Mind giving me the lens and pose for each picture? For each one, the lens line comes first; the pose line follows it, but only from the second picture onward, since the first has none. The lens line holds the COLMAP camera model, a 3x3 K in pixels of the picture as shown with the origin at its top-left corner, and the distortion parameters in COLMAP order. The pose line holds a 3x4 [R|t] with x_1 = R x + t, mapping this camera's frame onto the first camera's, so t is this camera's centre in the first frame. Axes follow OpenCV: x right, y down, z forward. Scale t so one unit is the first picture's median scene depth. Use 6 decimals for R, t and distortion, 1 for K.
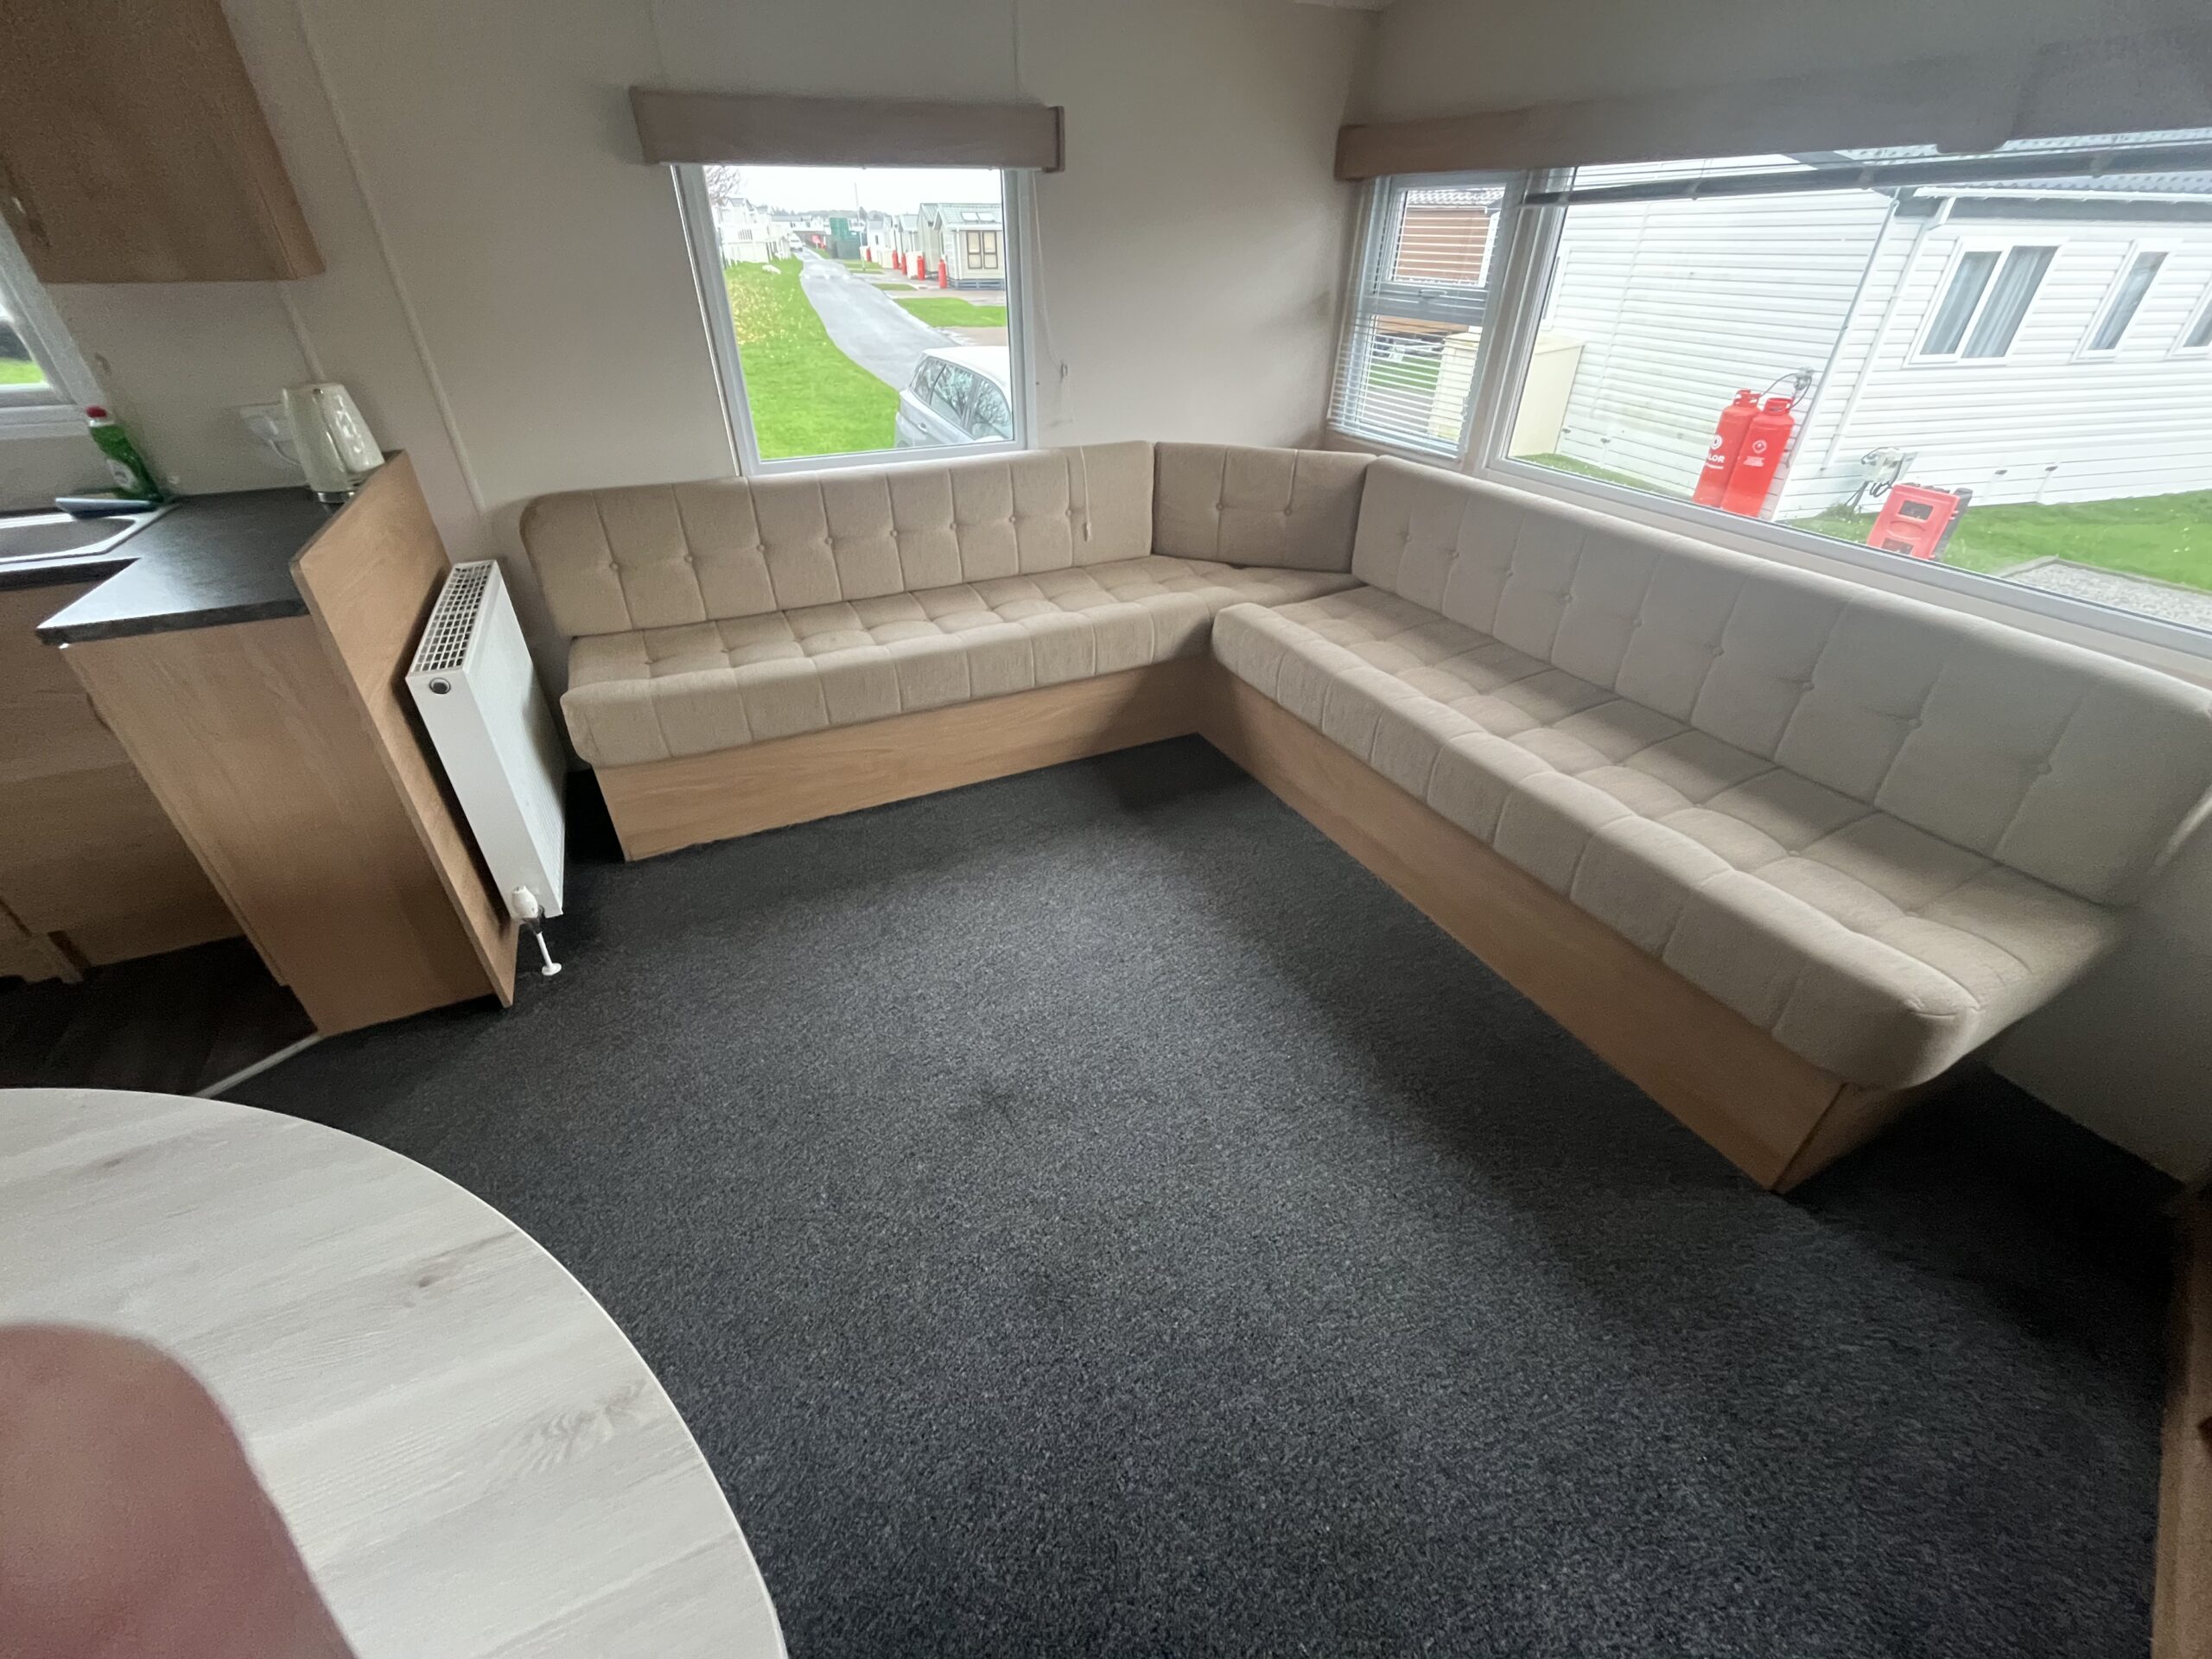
lens RADIAL K [[899.1, 0, 1106.0], [0, 899.1, 829.5], [0, 0, 1]] dist [-0.000853, -0.000270]
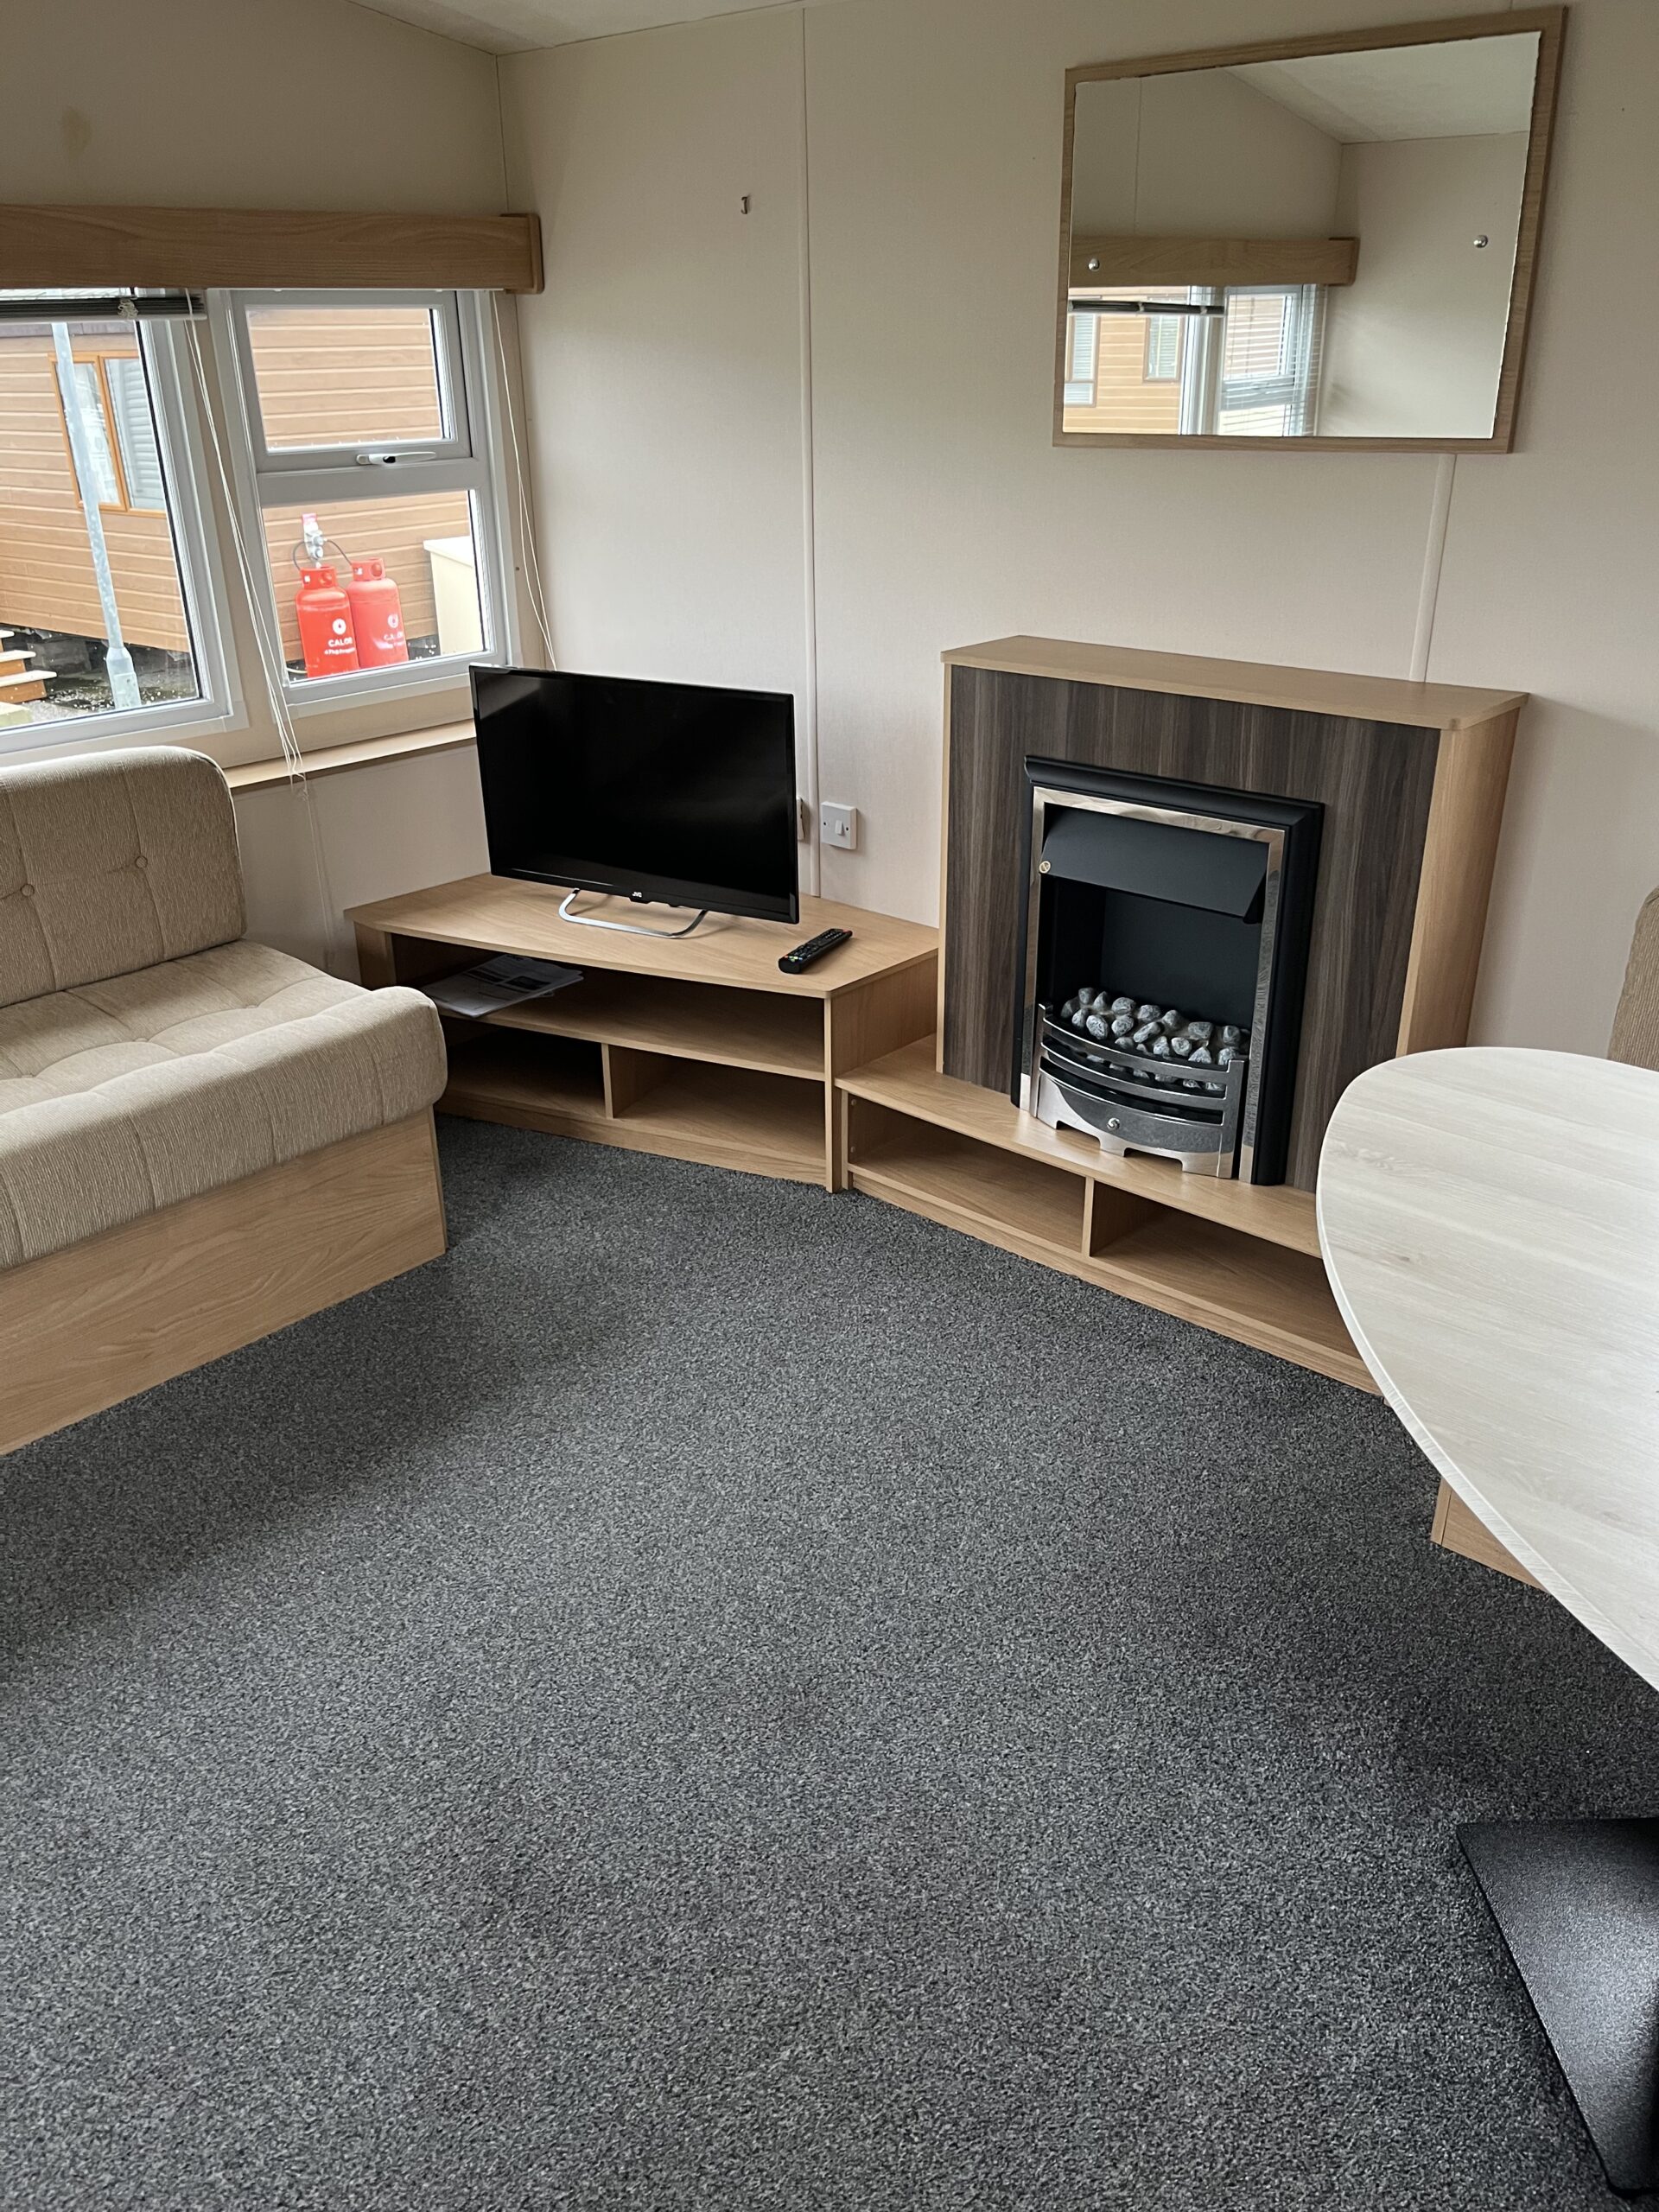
lens RADIAL K [[1608.8, 0, 829.5], [0, 1608.8, 1106.0], [0, 0, 1]] dist [-0.000858, 0.003537]
pose [[-0.373434, -0.385311, 0.843850, -0.957480], [0.526257, 0.661122, 0.534763, -0.487135], [-0.763938, 0.643781, -0.044113, 0.688941]]
